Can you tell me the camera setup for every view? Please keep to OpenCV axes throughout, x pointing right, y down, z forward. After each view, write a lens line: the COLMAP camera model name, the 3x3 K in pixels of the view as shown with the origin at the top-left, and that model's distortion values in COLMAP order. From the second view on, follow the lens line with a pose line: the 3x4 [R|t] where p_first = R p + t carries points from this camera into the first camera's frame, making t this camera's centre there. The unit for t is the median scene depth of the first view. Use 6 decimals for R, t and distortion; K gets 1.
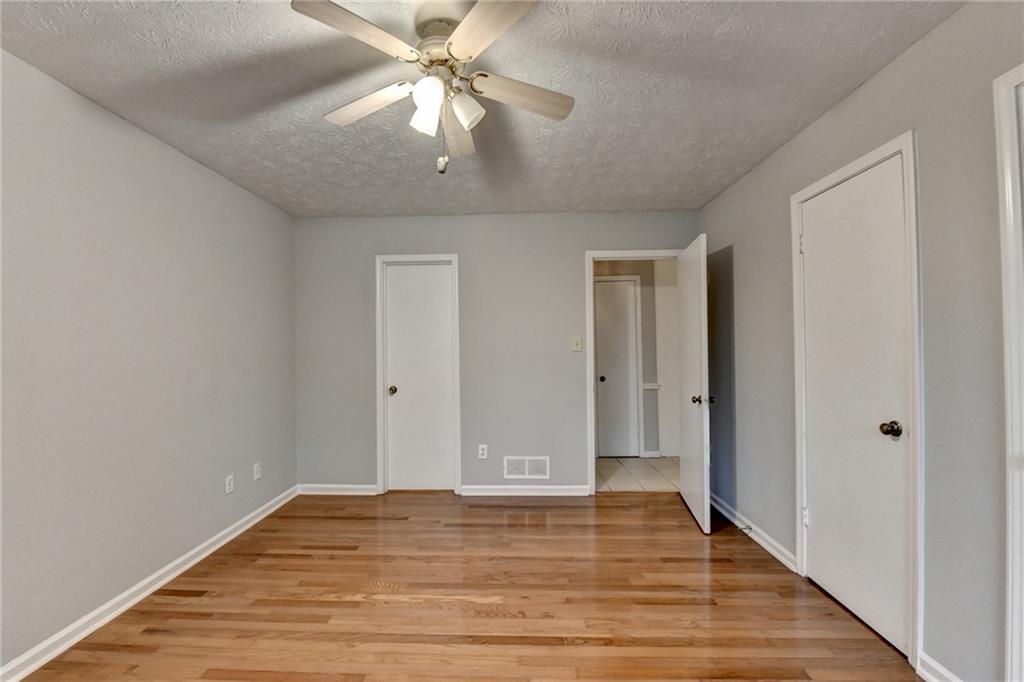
lens RADIAL K [[400.6, 0, 421.2], [0, 400.6, 347.3], [0, 0, 1]] dist [-0.015548, -0.000019]
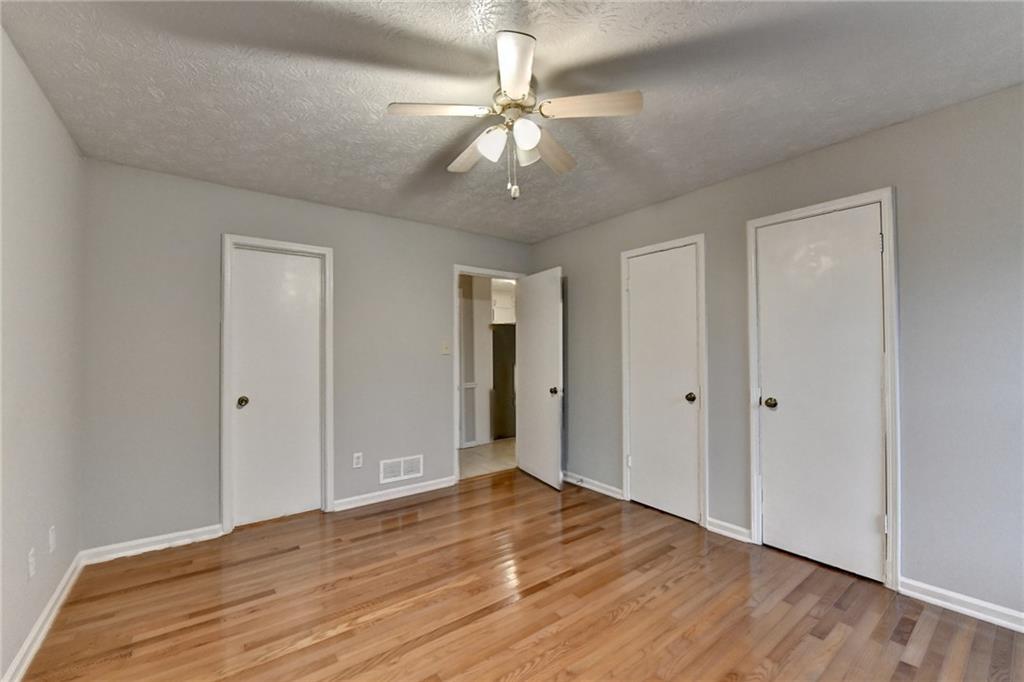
lens RADIAL K [[411.0, 0, 503.3], [0, 411.0, 345.0], [0, 0, 1]] dist [-0.008972, -0.004497]
pose [[0.778801, 0.015944, 0.627068, -0.245067], [-0.006041, 0.999821, -0.017918, 0.004679], [-0.627242, 0.010166, 0.778758, 0.029916]]
